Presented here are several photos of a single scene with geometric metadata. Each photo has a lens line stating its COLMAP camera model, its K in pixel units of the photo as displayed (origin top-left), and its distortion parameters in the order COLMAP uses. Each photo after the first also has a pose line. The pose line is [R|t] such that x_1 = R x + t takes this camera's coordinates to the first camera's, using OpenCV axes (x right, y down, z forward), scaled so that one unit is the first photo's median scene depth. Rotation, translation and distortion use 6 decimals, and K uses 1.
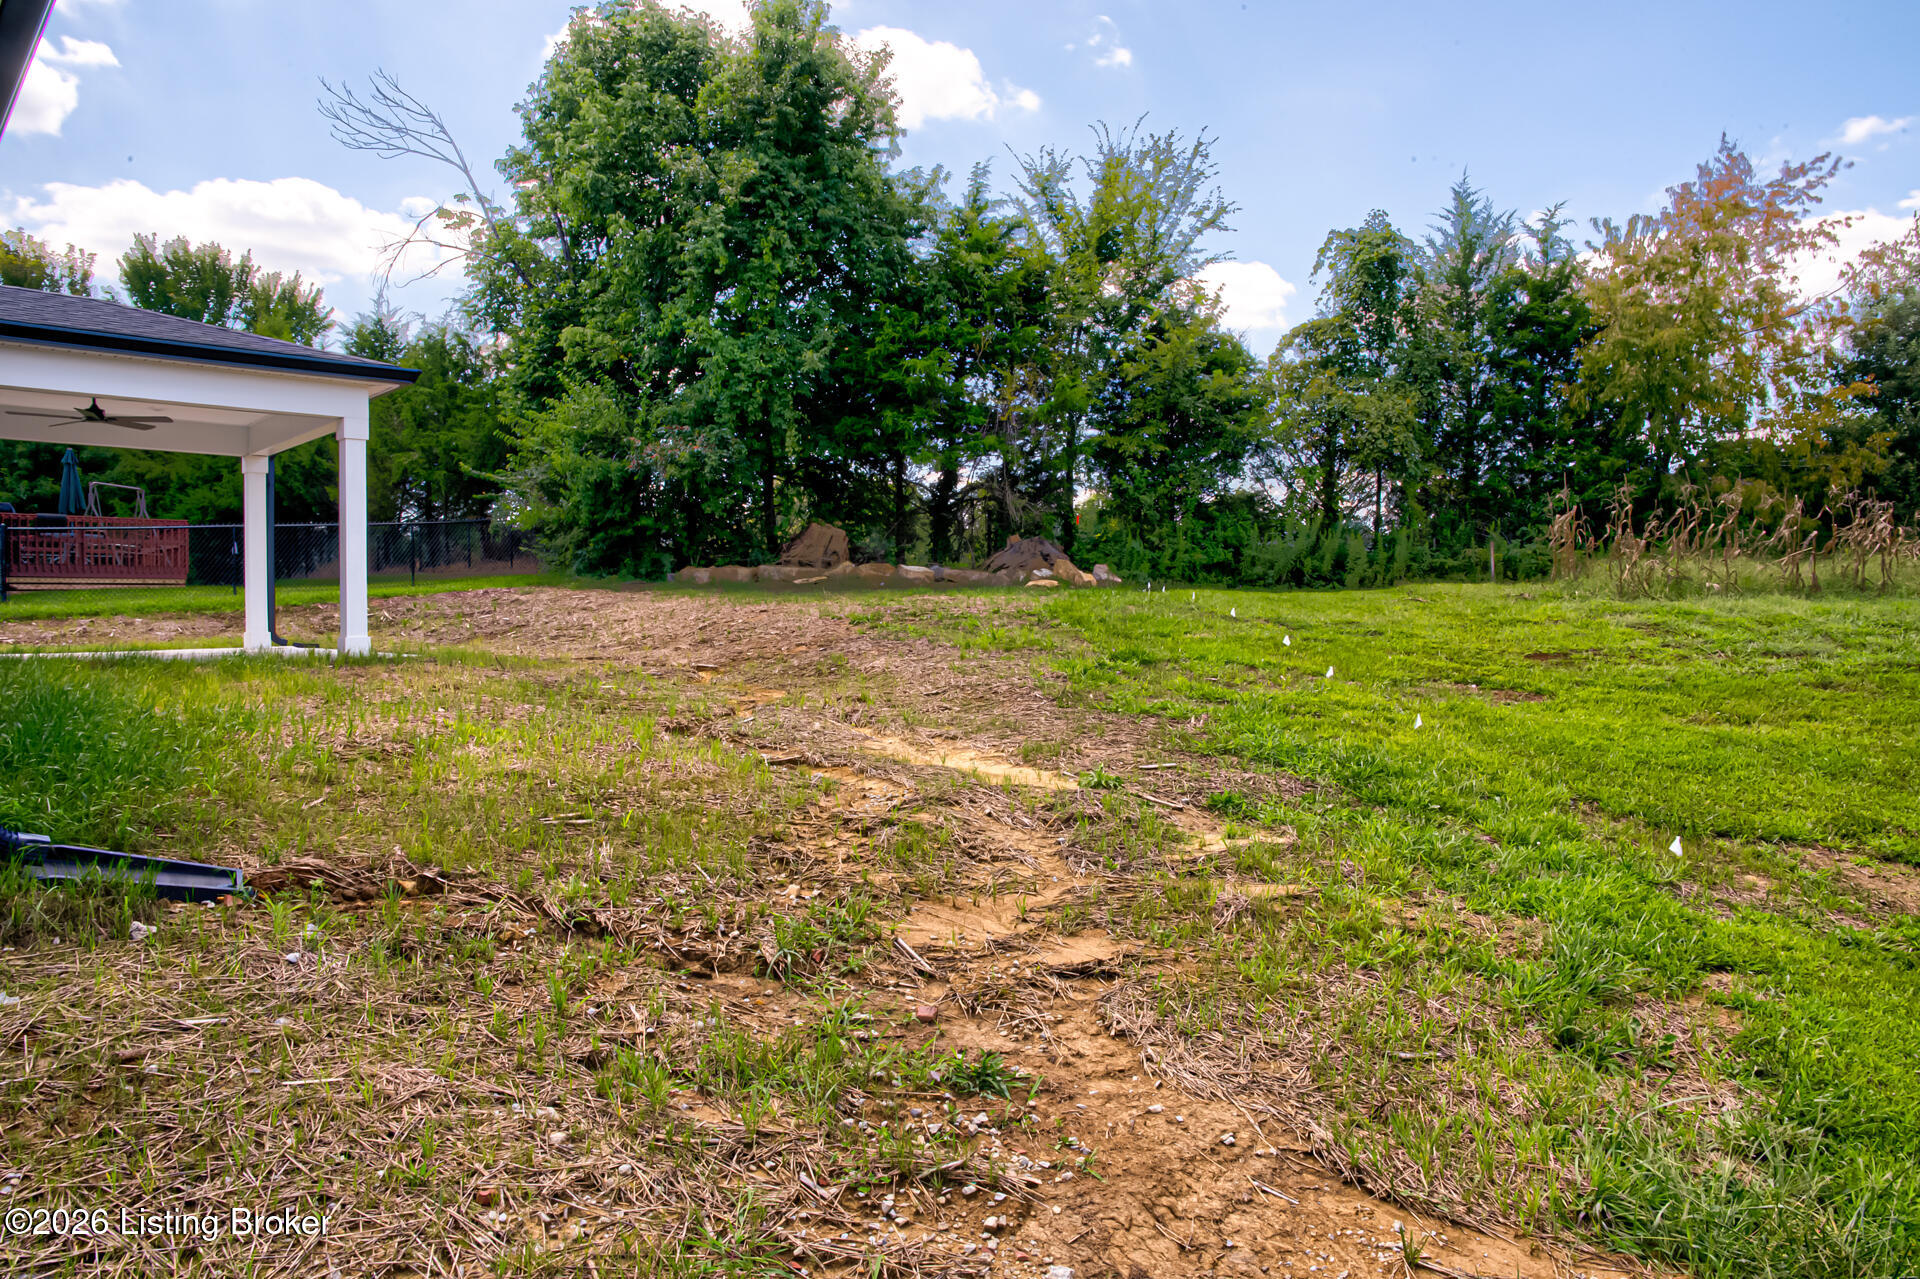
lens RADIAL K [[1335.3, 0, 961.6], [0, 1335.3, 633.8], [0, 0, 1]] dist [0.043868, 0.006919]
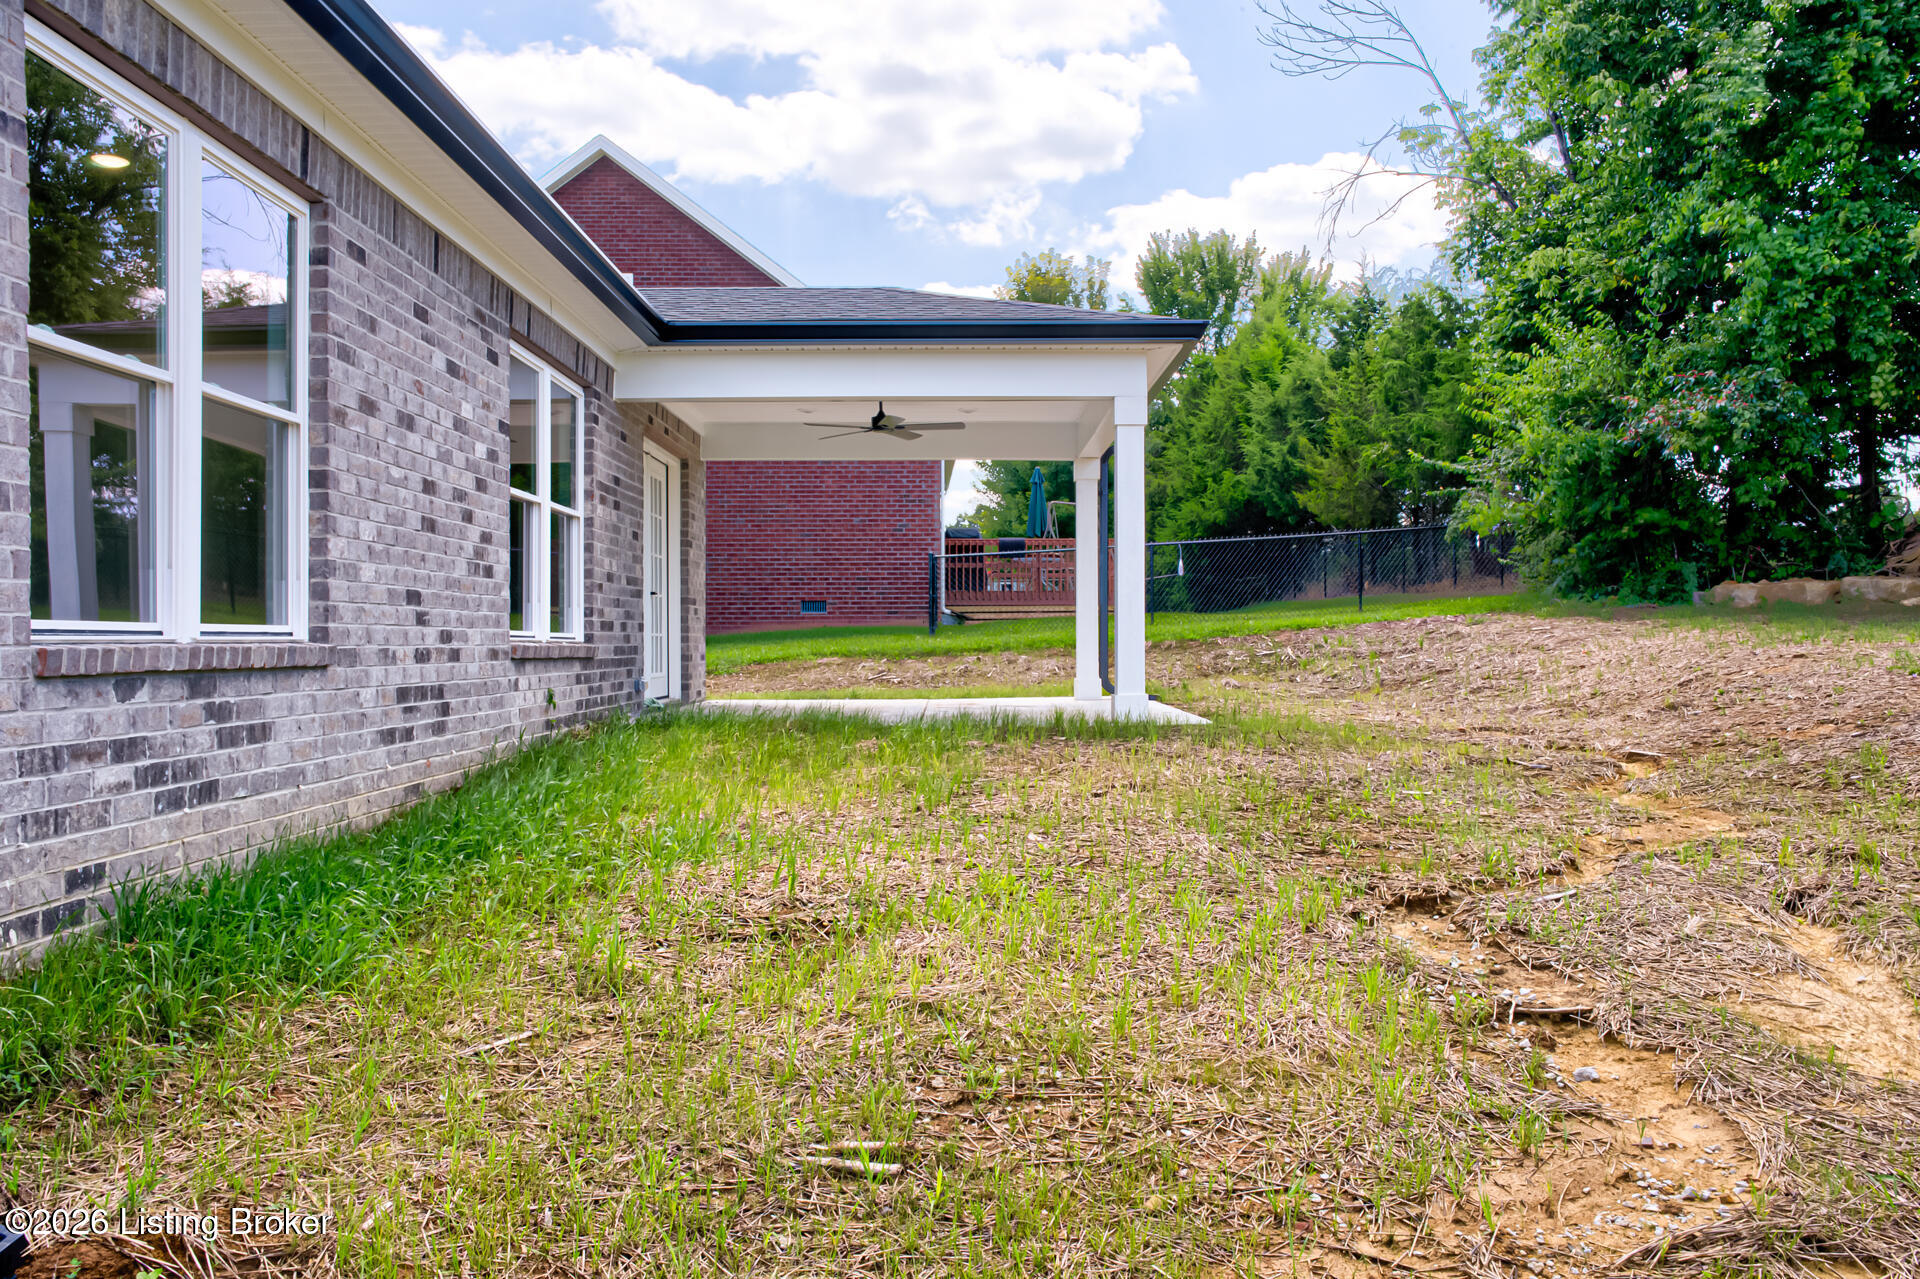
lens RADIAL K [[1581.6, 0, 954.3], [0, 1581.6, 657.0], [0, 0, 1]] dist [-0.053511, 0.077585]
pose [[0.748492, 0.016019, -0.662950, 0.029705], [-0.014987, 0.999861, 0.007239, -0.012896], [0.662974, 0.004517, 0.748629, 0.162405]]
